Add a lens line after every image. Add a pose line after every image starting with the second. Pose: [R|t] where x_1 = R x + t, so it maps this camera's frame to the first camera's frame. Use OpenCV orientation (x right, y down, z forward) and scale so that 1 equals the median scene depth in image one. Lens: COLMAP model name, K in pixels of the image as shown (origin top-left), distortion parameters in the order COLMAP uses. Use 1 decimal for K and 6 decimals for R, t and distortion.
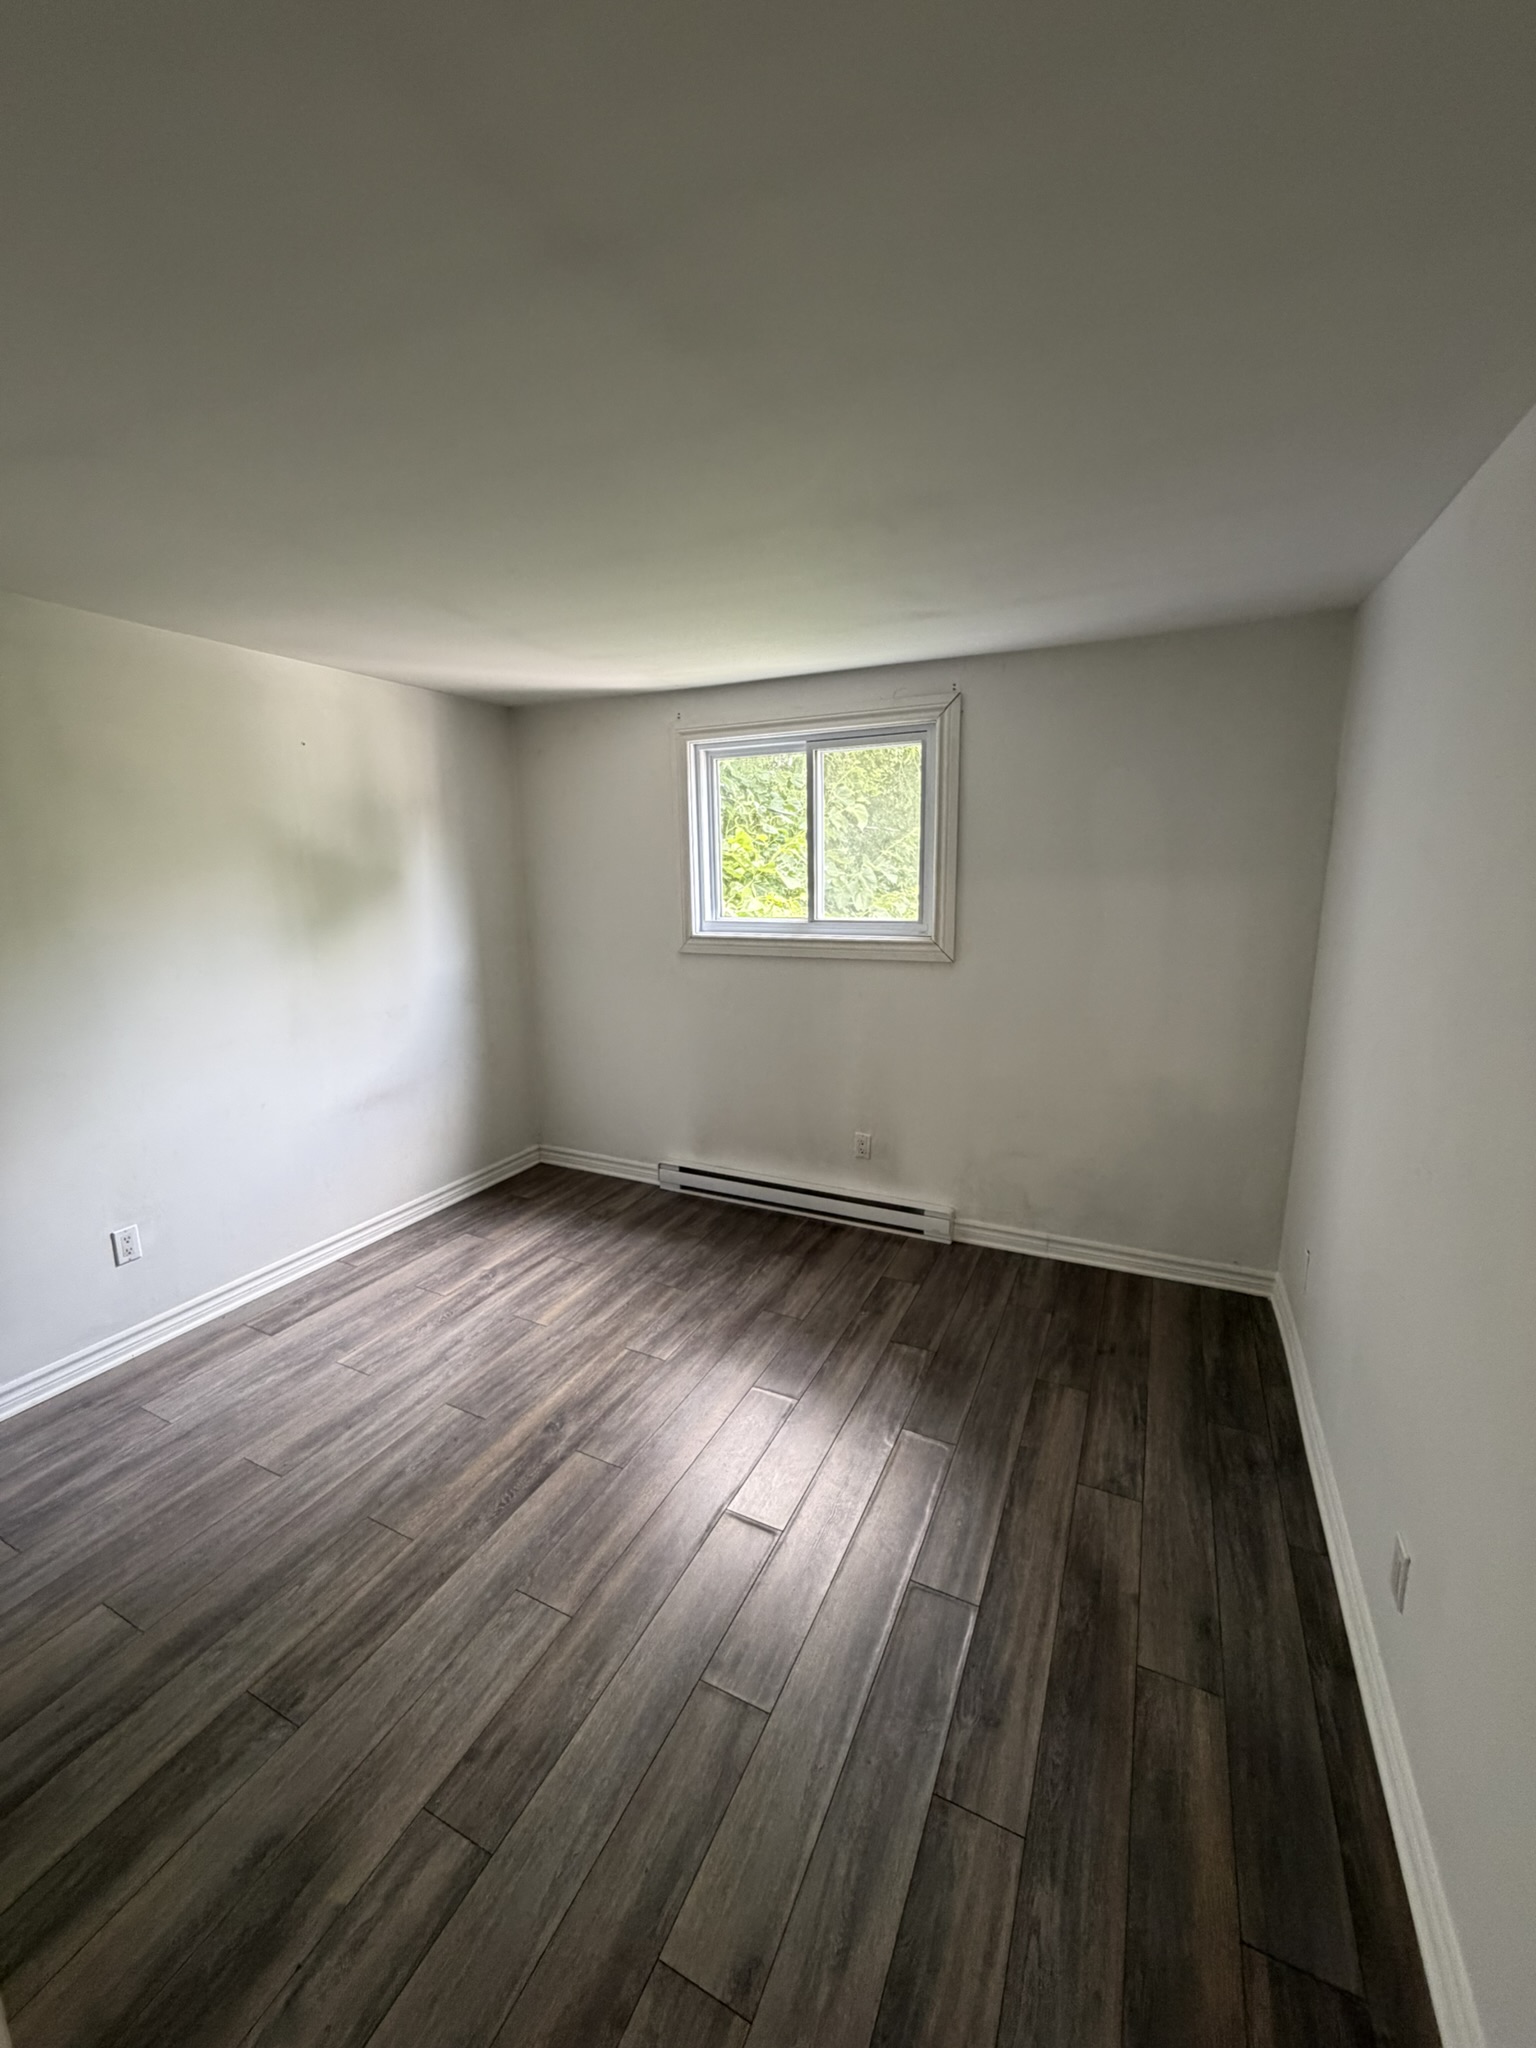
lens RADIAL K [[816.6, 0, 761.3], [0, 816.6, 1043.1], [0, 0, 1]] dist [-0.004878, -0.002150]
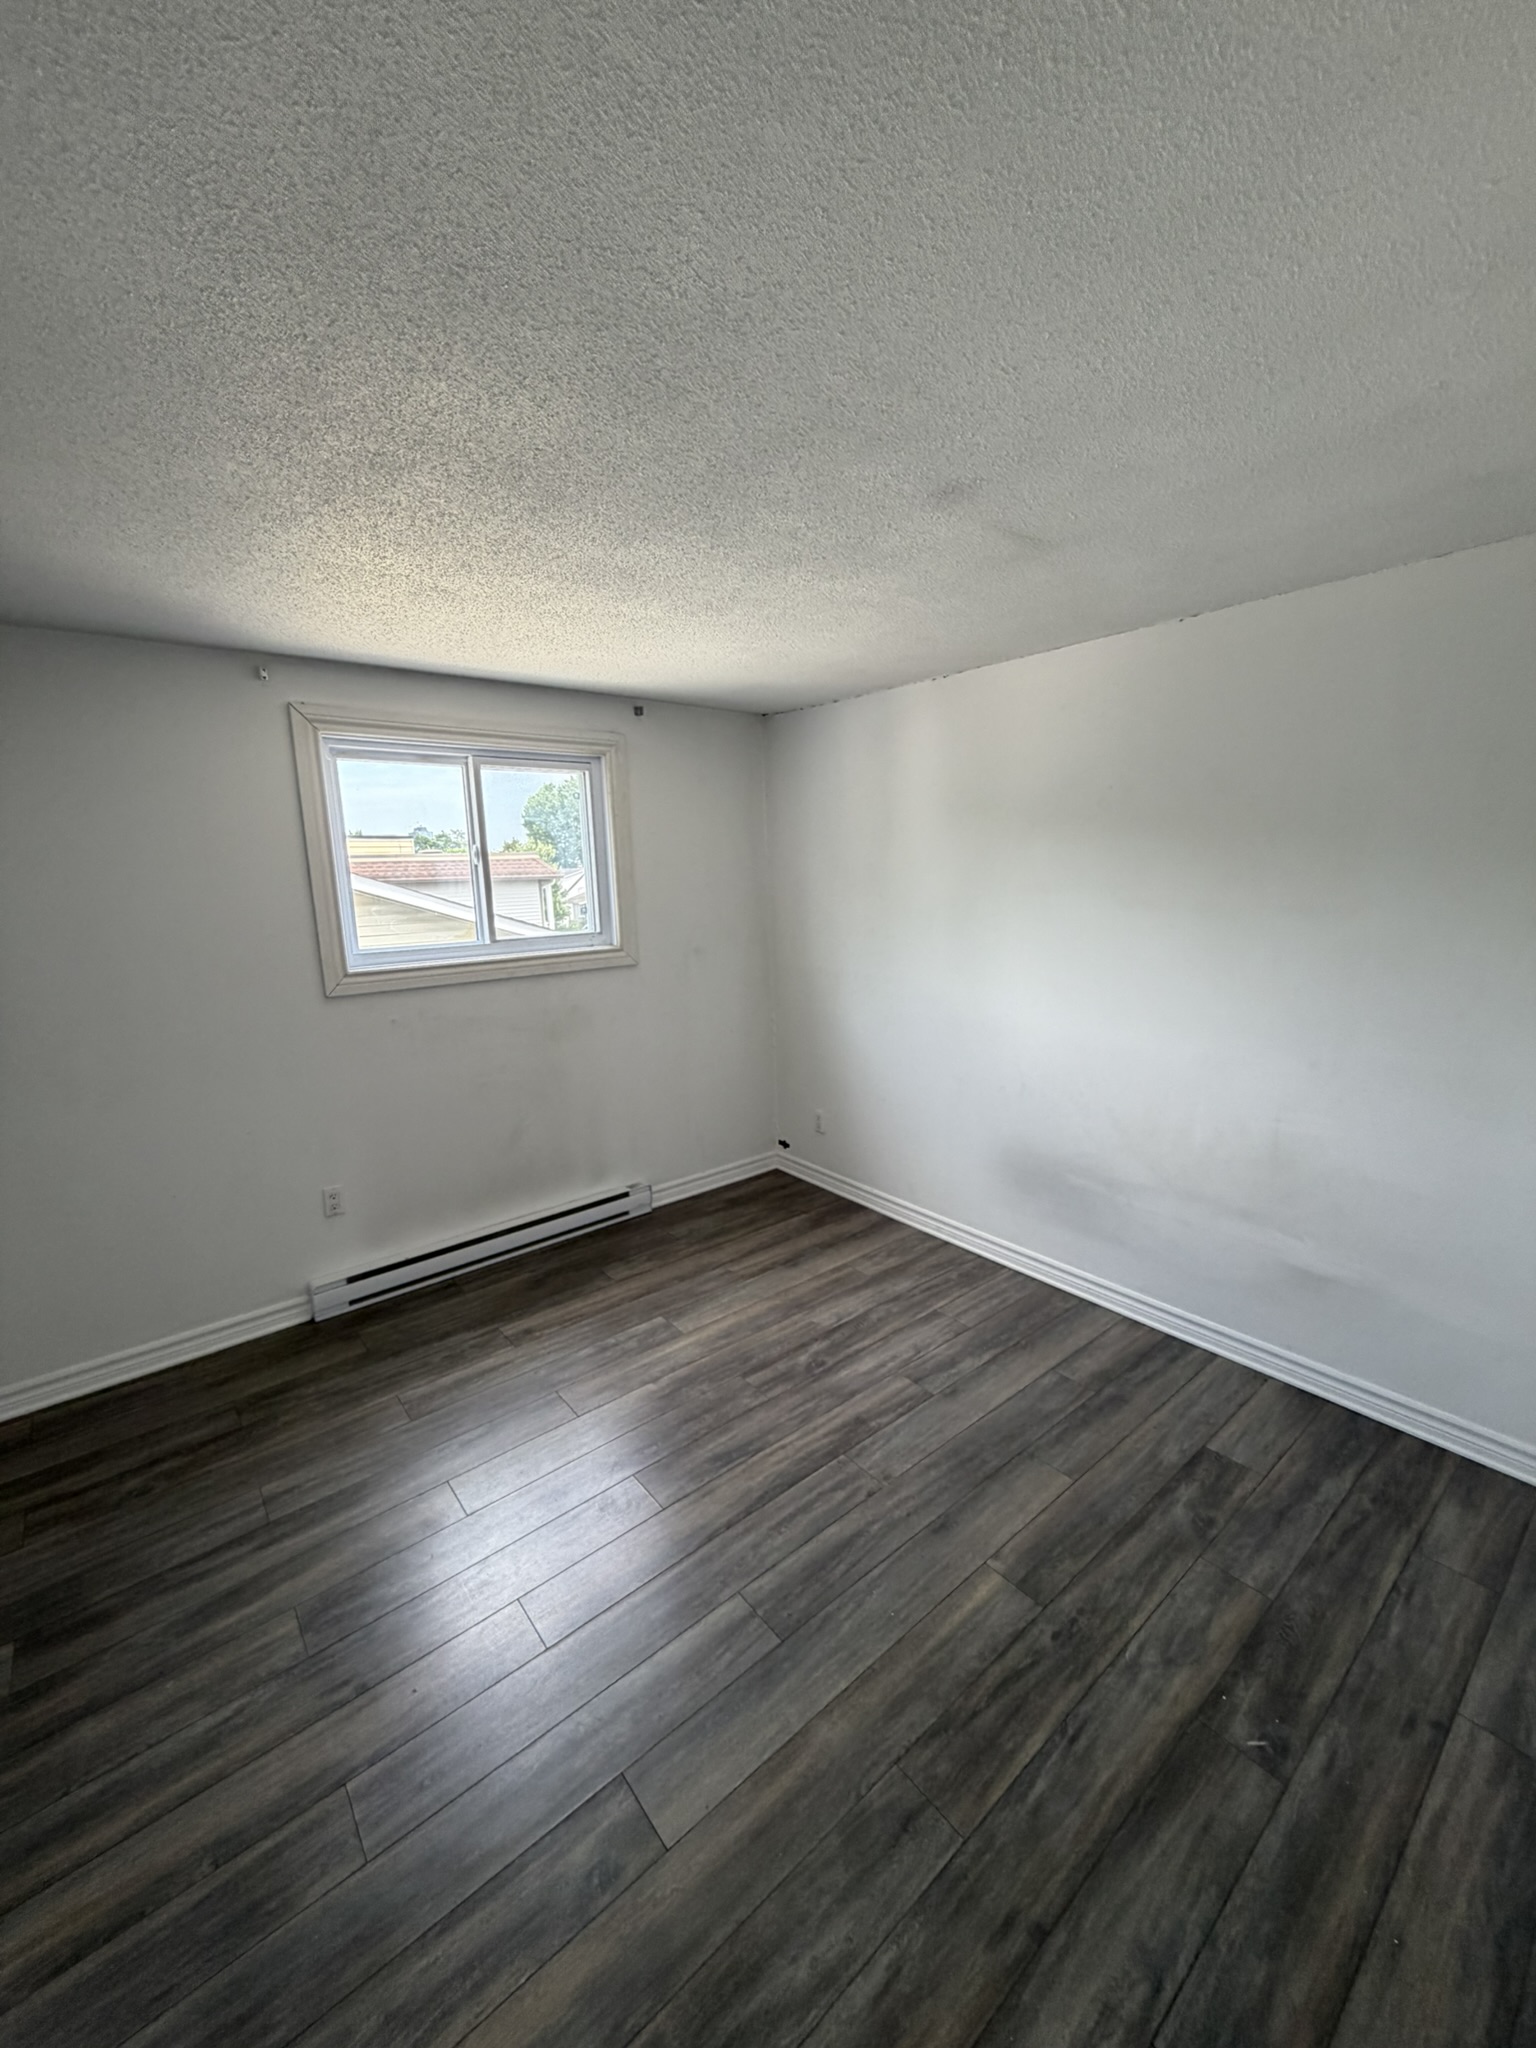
lens RADIAL K [[816.6, 0, 775.9], [0, 816.6, 1015.3], [0, 0, 1]] dist [-0.004878, -0.002150]
pose [[0.395986, -0.153480, 0.905339, -0.647074], [0.217311, 0.973589, 0.070000, -0.057892], [-0.892172, 0.169021, 0.418880, 0.307467]]
